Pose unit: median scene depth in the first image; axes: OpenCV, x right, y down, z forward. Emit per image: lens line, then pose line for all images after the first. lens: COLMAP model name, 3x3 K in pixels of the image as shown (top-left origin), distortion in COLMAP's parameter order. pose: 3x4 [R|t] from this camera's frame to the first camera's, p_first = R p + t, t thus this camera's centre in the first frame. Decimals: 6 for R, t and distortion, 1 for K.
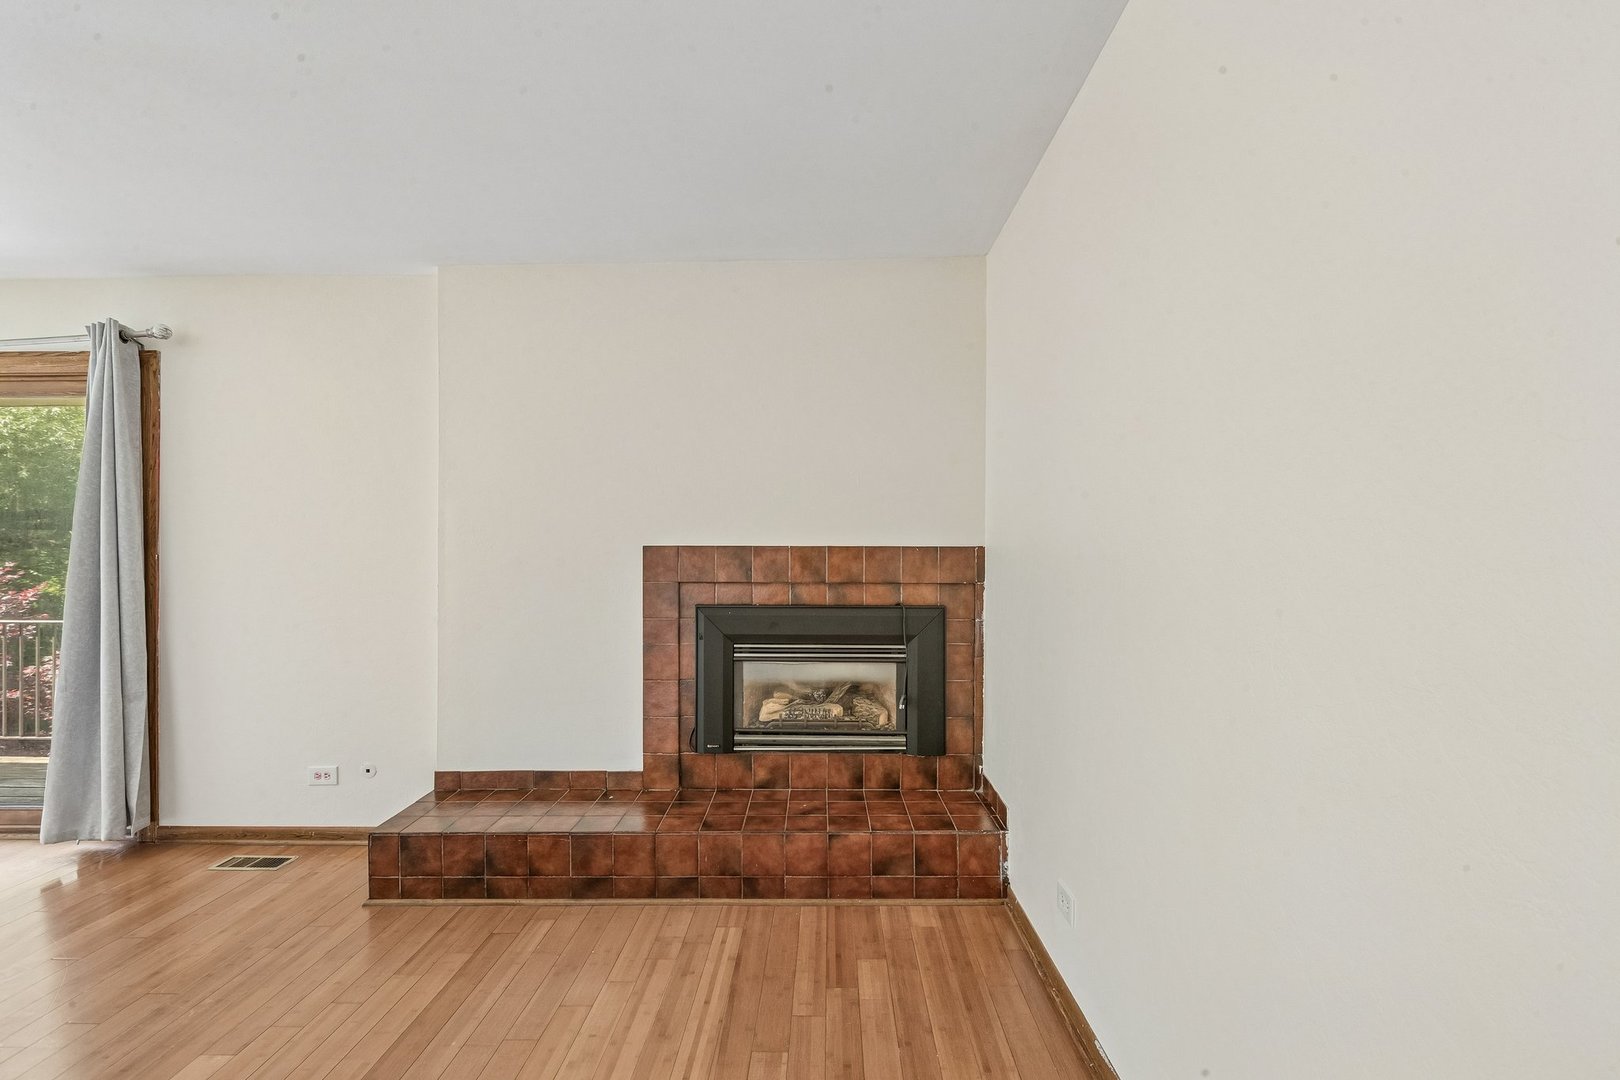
lens RADIAL K [[744.2, 0, 811.6], [0, 744.2, 557.7], [0, 0, 1]] dist [0.001296, -0.000146]
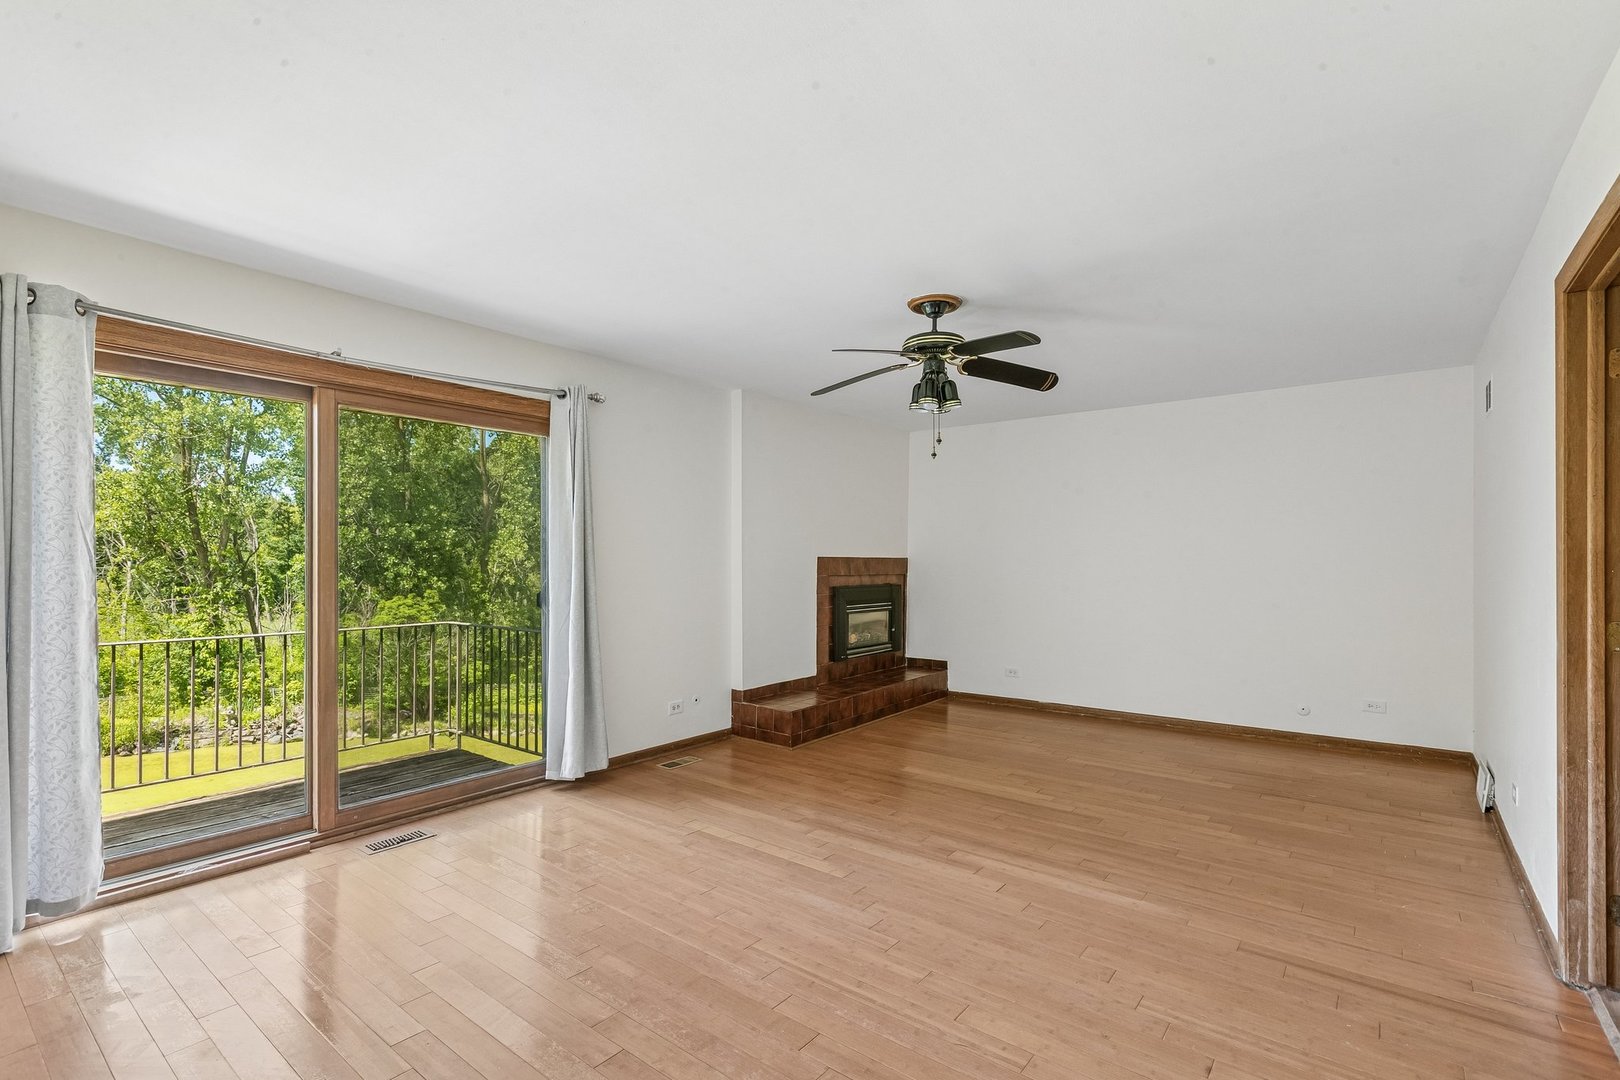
lens RADIAL K [[744.2, 0, 811.6], [0, 744.2, 557.7], [0, 0, 1]] dist [0.001296, -0.000146]
pose [[0.594594, 0.004442, 0.804014, -1.782969], [-0.002452, 0.999990, -0.003711, -0.006470], [-0.804022, 0.000235, 0.594599, -0.125691]]
